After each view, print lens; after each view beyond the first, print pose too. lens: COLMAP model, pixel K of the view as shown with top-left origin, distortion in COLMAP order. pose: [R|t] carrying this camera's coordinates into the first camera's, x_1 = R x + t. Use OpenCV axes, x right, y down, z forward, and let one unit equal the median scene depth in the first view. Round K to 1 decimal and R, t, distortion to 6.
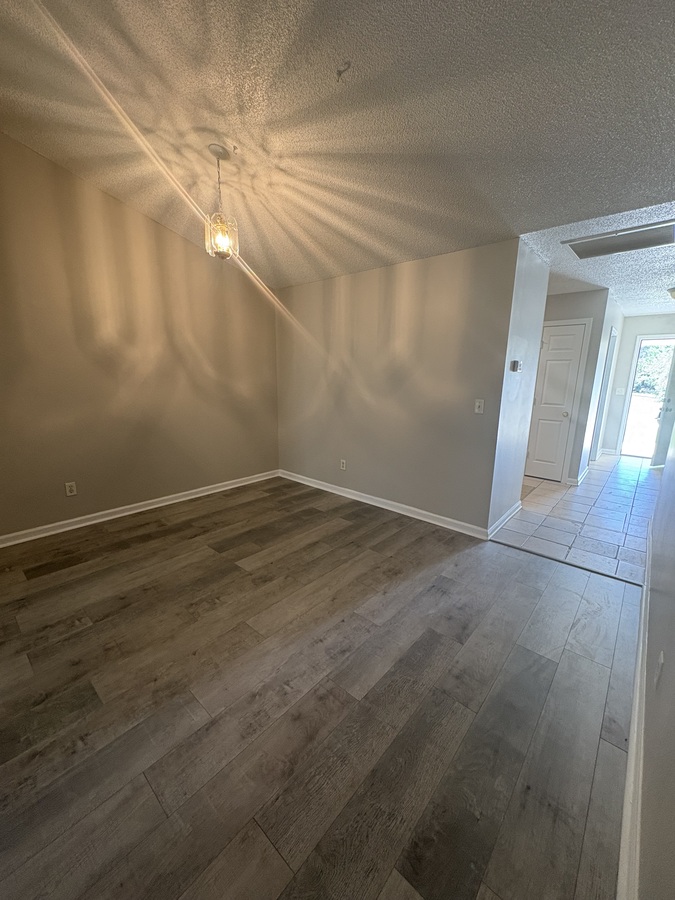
lens RADIAL K [[358.9, 0, 337.4], [0, 358.9, 450.4], [0, 0, 1]] dist [-0.002610, 0.001039]
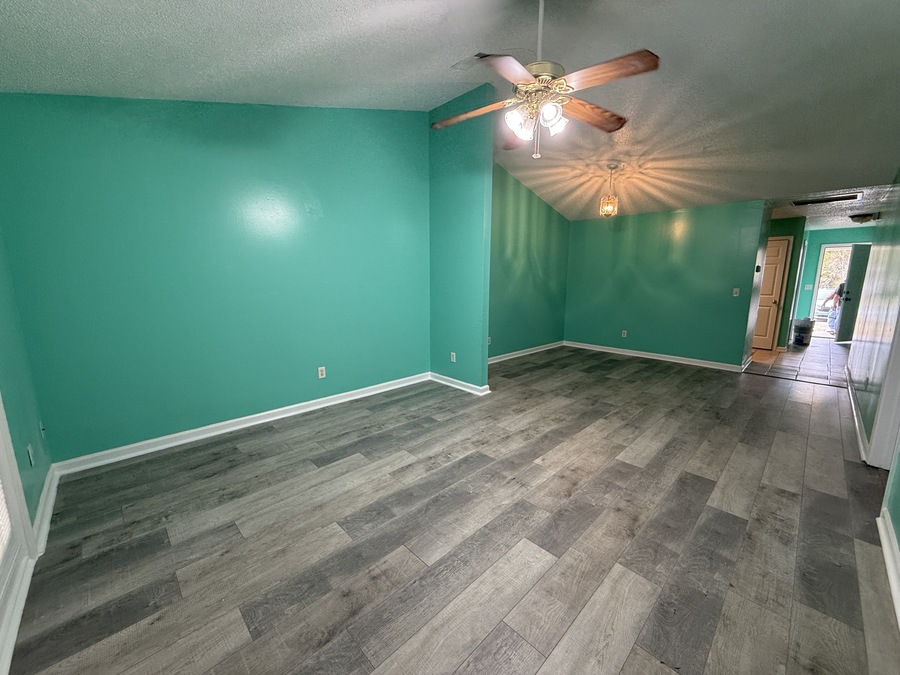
lens RADIAL K [[358.9, 0, 449.2], [0, 358.9, 337.6], [0, 0, 1]] dist [-0.002071, 0.000282]
pose [[0.996526, 0.003051, -0.083223, -0.910965], [-0.007027, 0.998845, -0.047526, 0.202856], [0.082982, 0.047946, 0.995397, -0.891016]]
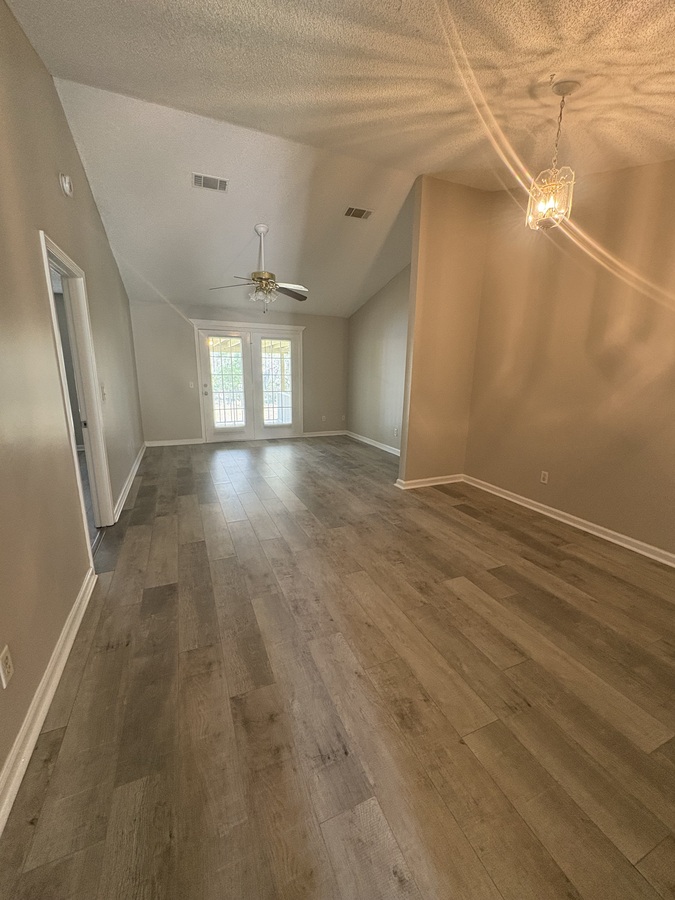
lens RADIAL K [[358.9, 0, 338.2], [0, 358.9, 452.6], [0, 0, 1]] dist [-0.002610, 0.001039]
pose [[-0.425291, 0.186109, -0.885715, 0.600352], [-0.216115, 0.929437, 0.299067, -0.188120], [0.878875, 0.318607, -0.355061, 0.923588]]
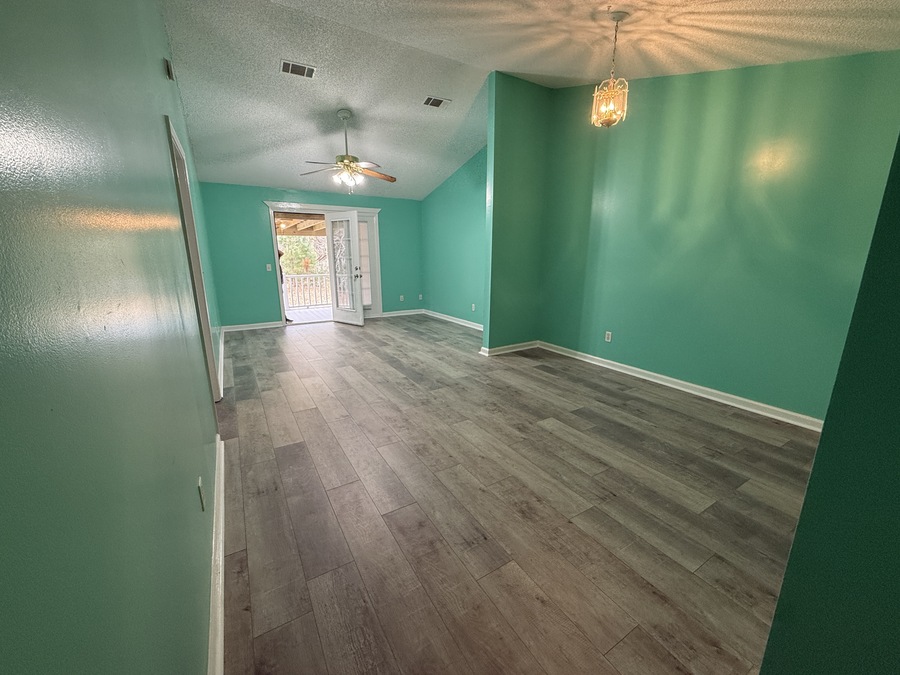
lens RADIAL K [[358.9, 0, 449.7], [0, 358.9, 339.9], [0, 0, 1]] dist [-0.002071, 0.000282]
pose [[-0.298823, 0.210739, -0.930749, 0.765696], [-0.208383, 0.937367, 0.279140, -0.148614], [0.931280, 0.277365, -0.236193, 0.883600]]
